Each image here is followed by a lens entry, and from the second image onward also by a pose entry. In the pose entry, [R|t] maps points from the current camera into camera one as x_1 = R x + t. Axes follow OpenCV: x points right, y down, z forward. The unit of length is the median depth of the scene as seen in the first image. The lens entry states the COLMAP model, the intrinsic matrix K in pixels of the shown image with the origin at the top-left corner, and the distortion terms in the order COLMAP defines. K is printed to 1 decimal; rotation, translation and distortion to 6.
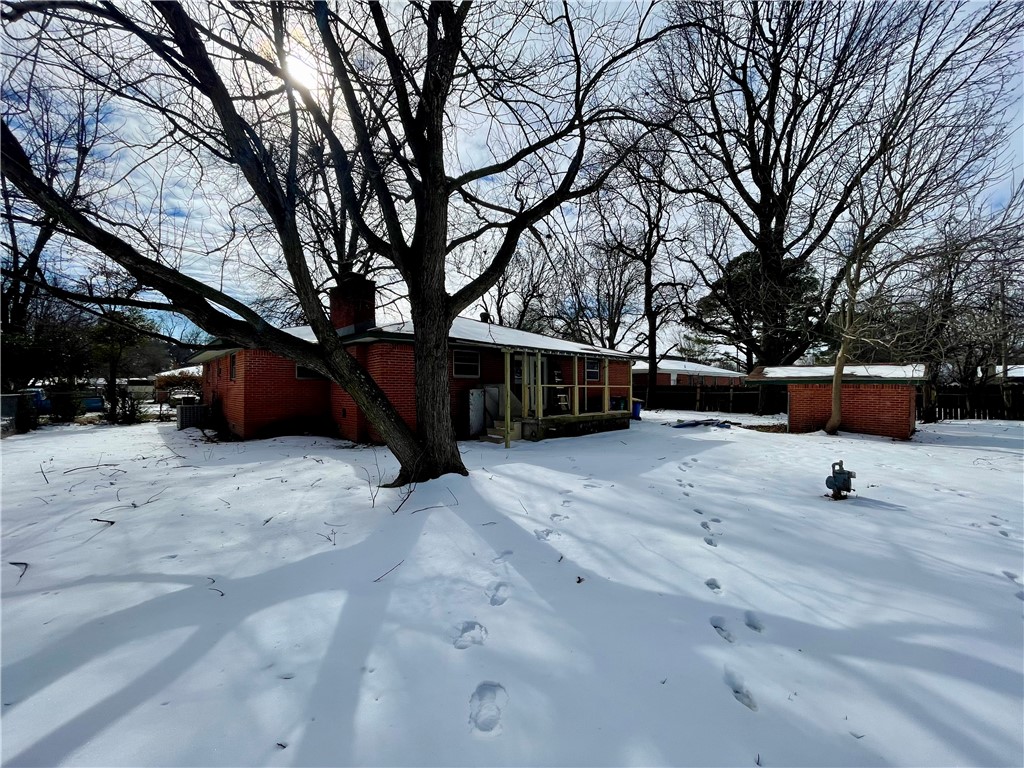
lens RADIAL K [[412.1, 0, 511.6], [0, 412.1, 382.4], [0, 0, 1]] dist [-0.009011, 0.001632]
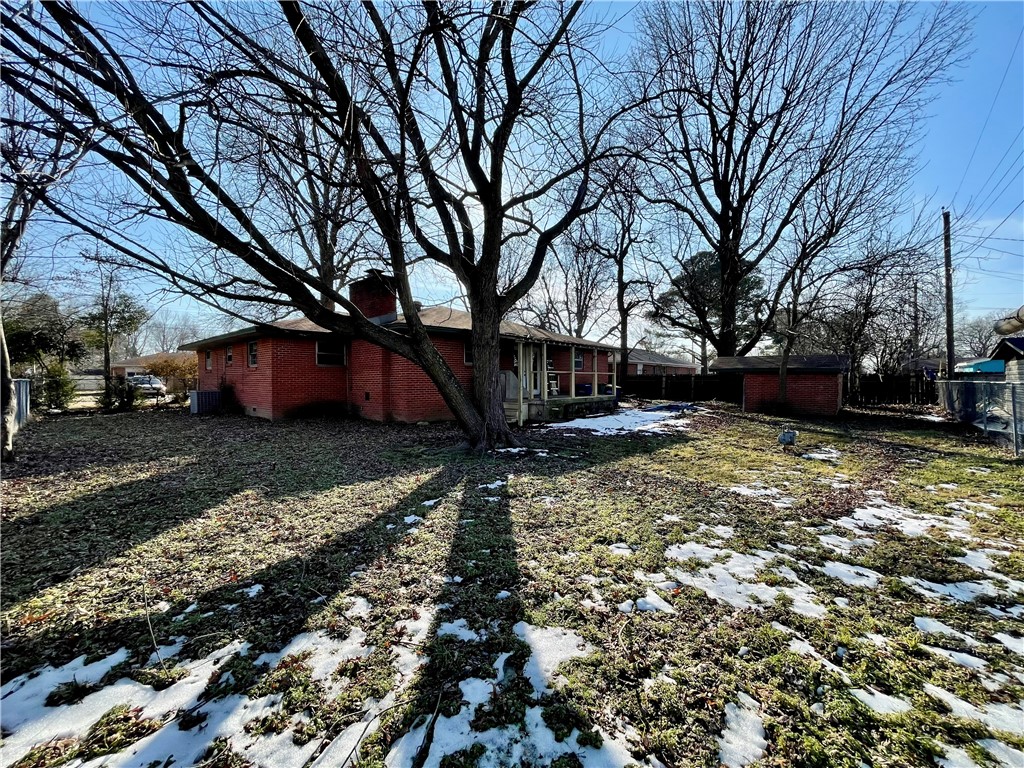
lens RADIAL K [[412.1, 0, 514.7], [0, 412.1, 380.3], [0, 0, 1]] dist [-0.009011, 0.001632]
pose [[0.995202, 0.001321, 0.097828, -0.073133], [-0.002953, 0.999859, 0.016539, 0.007132], [-0.097793, -0.016748, 0.995066, -0.084921]]
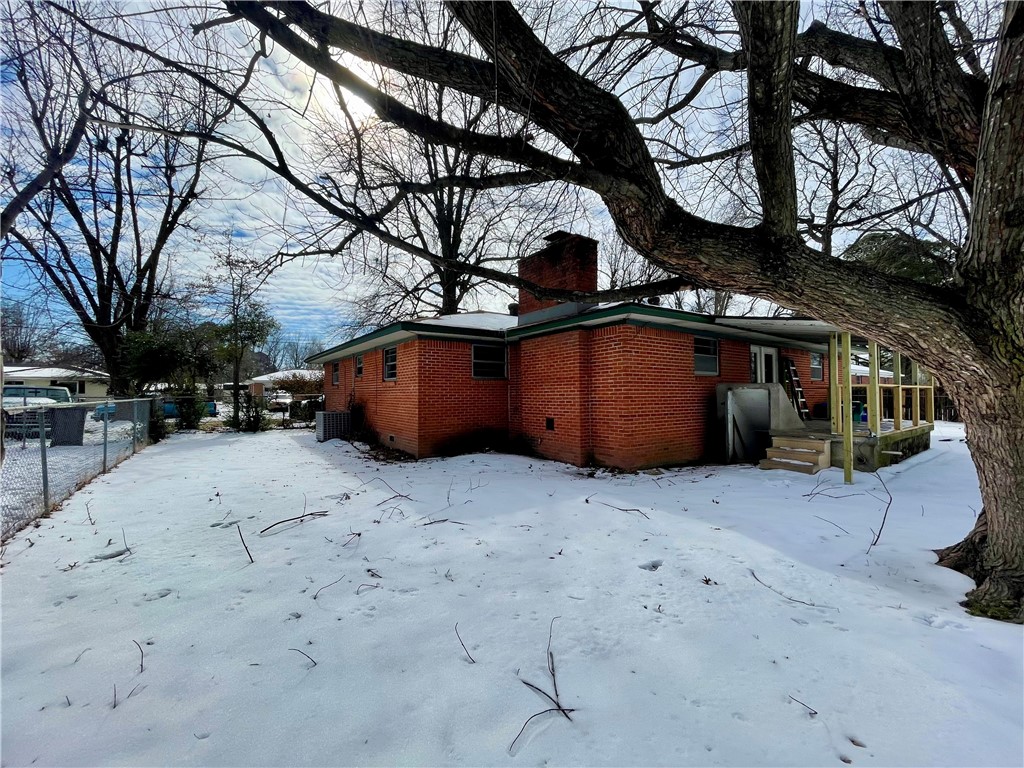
lens RADIAL K [[412.1, 0, 517.6], [0, 412.1, 389.7], [0, 0, 1]] dist [-0.009011, 0.001632]
pose [[0.992682, -0.002355, -0.120738, -0.228532], [0.003188, 0.999972, 0.006705, 0.005067], [0.120719, -0.007041, 0.992662, 0.161511]]
